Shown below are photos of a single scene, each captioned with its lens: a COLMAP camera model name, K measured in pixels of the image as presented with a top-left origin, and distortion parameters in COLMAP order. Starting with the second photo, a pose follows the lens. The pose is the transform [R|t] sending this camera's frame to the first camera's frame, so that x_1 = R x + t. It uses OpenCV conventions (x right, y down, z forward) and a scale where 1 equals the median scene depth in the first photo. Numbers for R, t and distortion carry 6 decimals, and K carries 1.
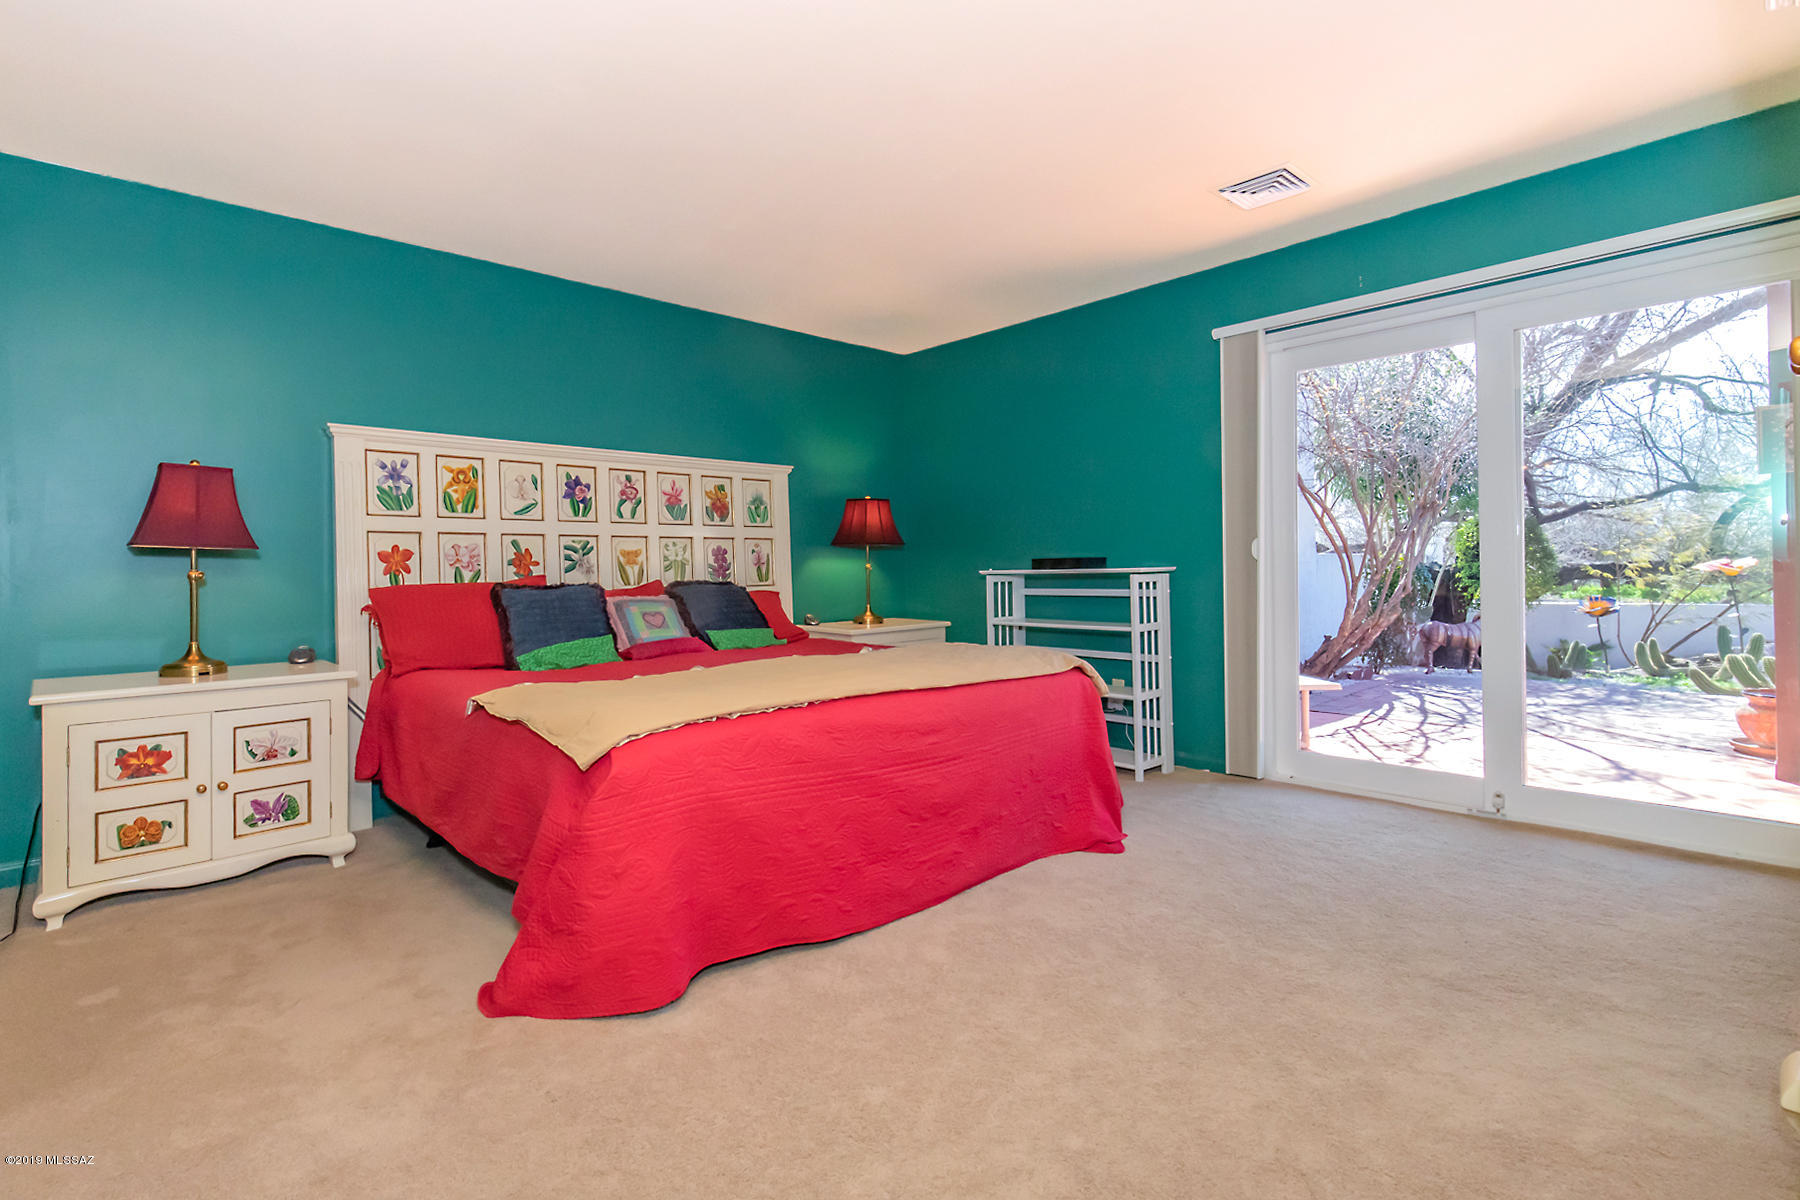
lens RADIAL K [[842.0, 0, 882.4], [0, 842.0, 564.2], [0, 0, 1]] dist [0.013146, -0.002574]
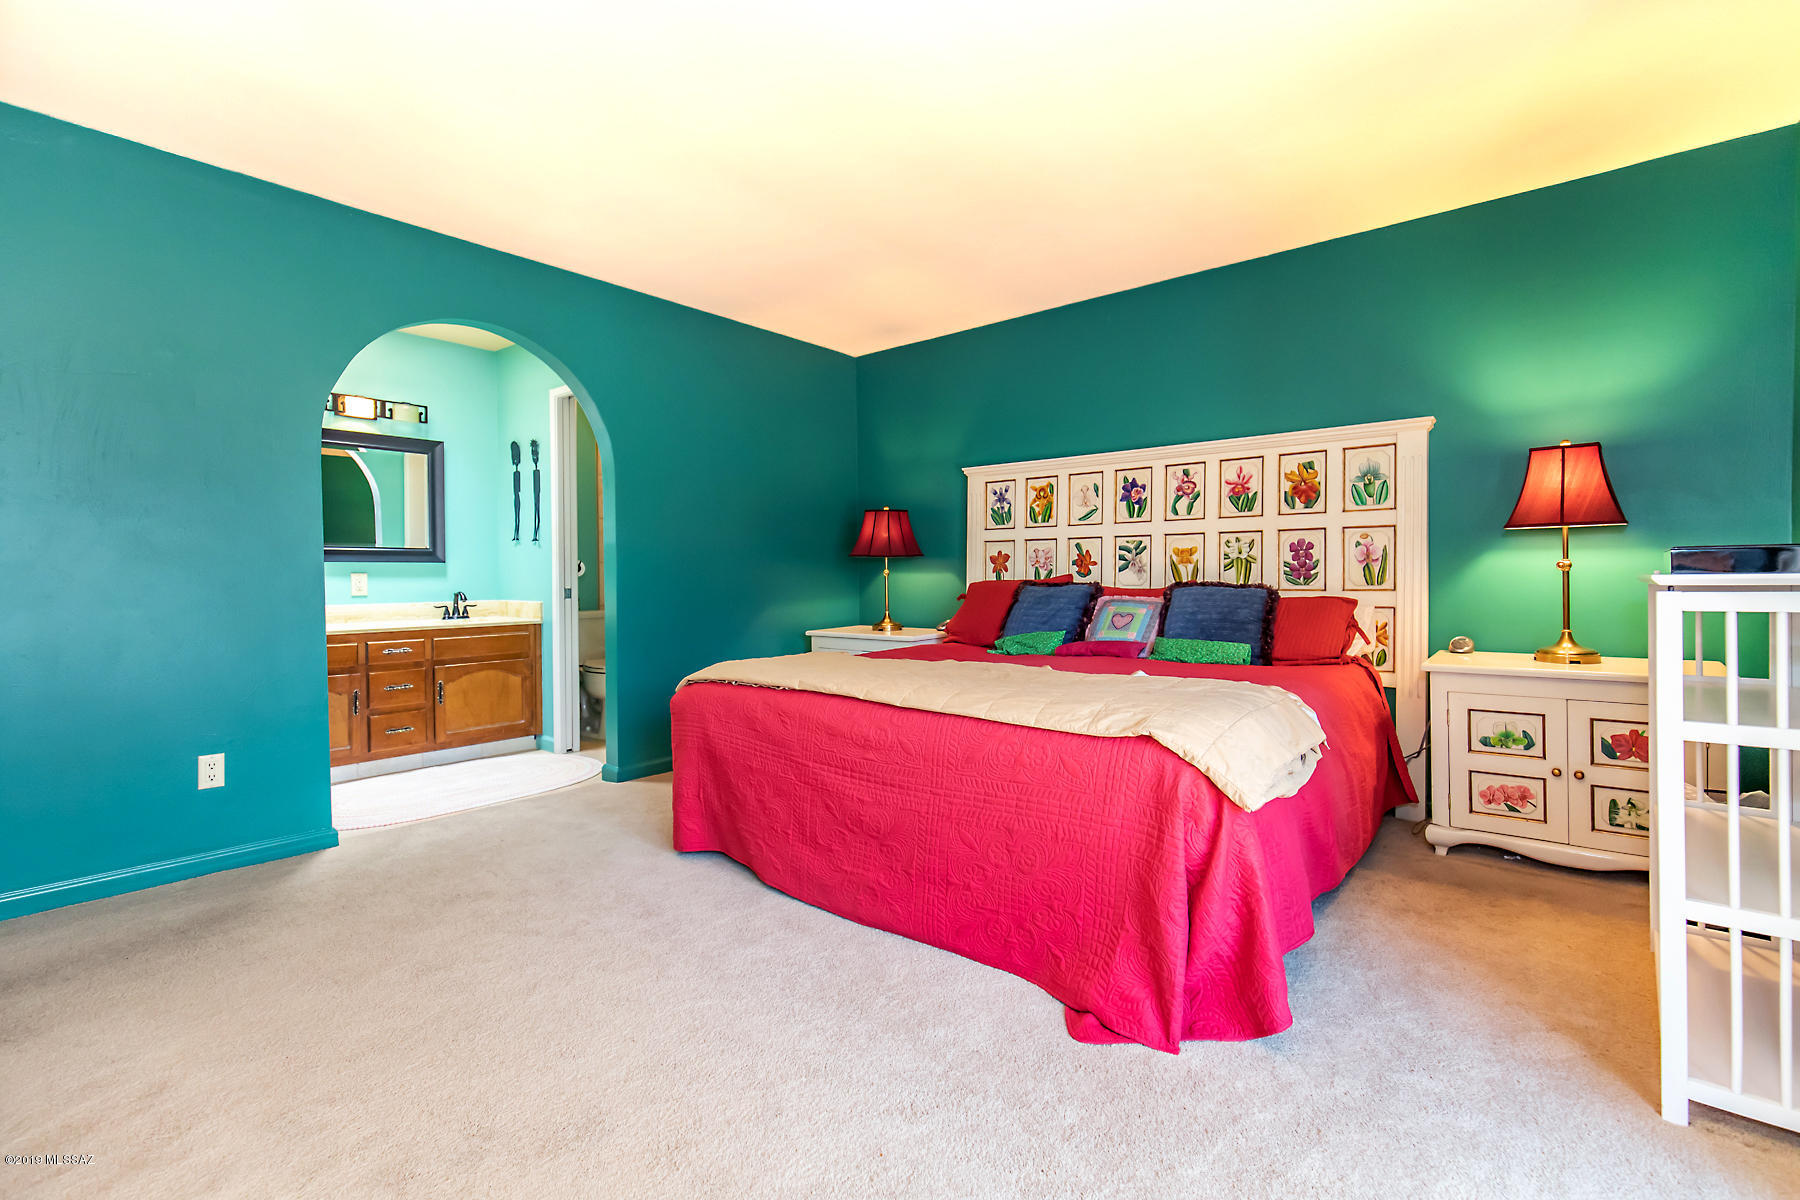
lens RADIAL K [[842.0, 0, 897.9], [0, 842.0, 596.9], [0, 0, 1]] dist [0.013146, -0.002574]
pose [[0.106619, 0.041069, -0.993451, 0.641642], [0.014835, 0.998970, 0.042889, -0.007636], [0.994189, -0.019311, 0.105900, 0.597854]]
